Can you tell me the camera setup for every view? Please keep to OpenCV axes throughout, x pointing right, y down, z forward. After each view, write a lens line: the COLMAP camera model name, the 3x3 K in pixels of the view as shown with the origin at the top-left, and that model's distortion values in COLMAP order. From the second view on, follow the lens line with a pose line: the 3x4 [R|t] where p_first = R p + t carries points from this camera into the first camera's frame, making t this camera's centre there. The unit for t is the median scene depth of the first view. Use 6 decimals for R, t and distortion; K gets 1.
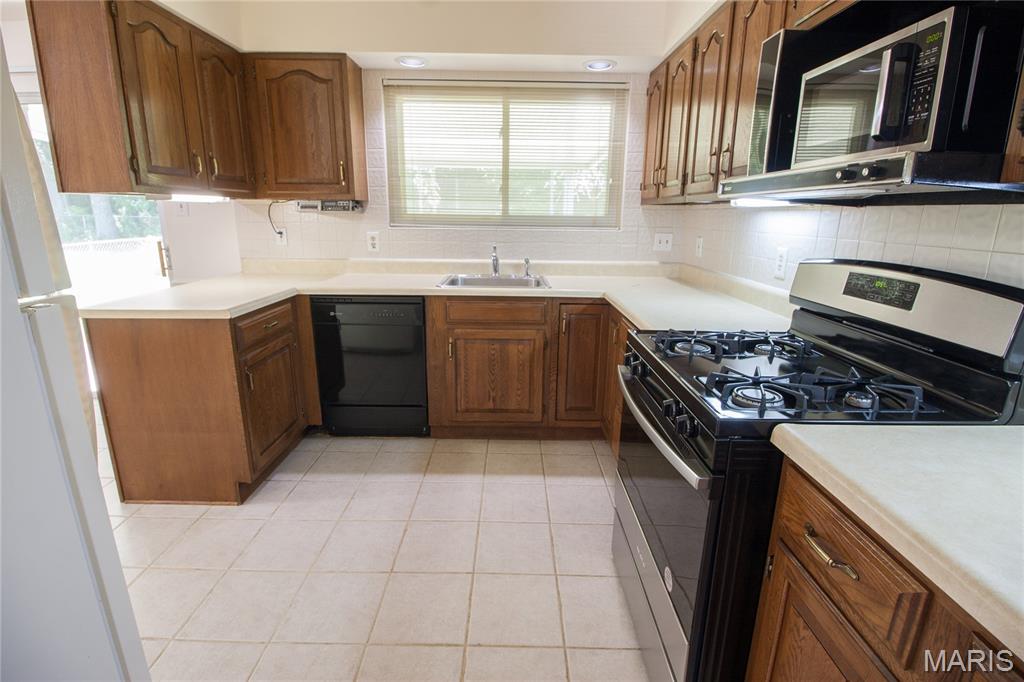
lens RADIAL K [[472.9, 0, 511.3], [0, 472.9, 334.2], [0, 0, 1]] dist [-0.020829, -0.002791]
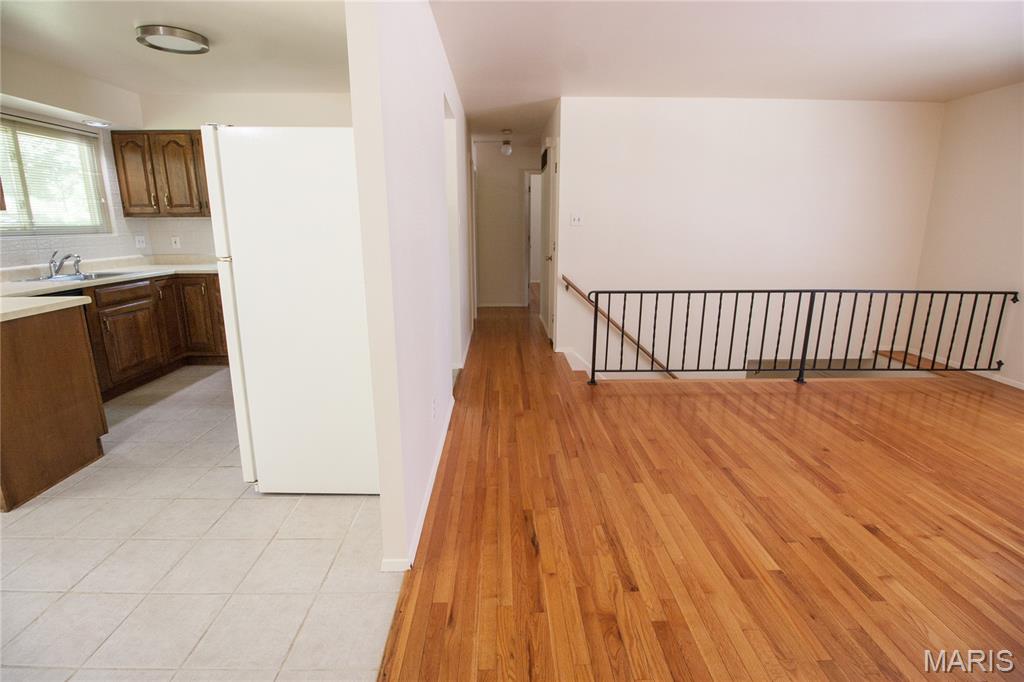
lens RADIAL K [[472.9, 0, 509.4], [0, 472.9, 330.2], [0, 0, 1]] dist [-0.020829, -0.002791]
pose [[-0.025674, -0.230833, 0.972655, -1.228654], [0.247227, 0.941285, 0.229914, 0.019470], [-0.968617, 0.246370, 0.032902, -0.116475]]
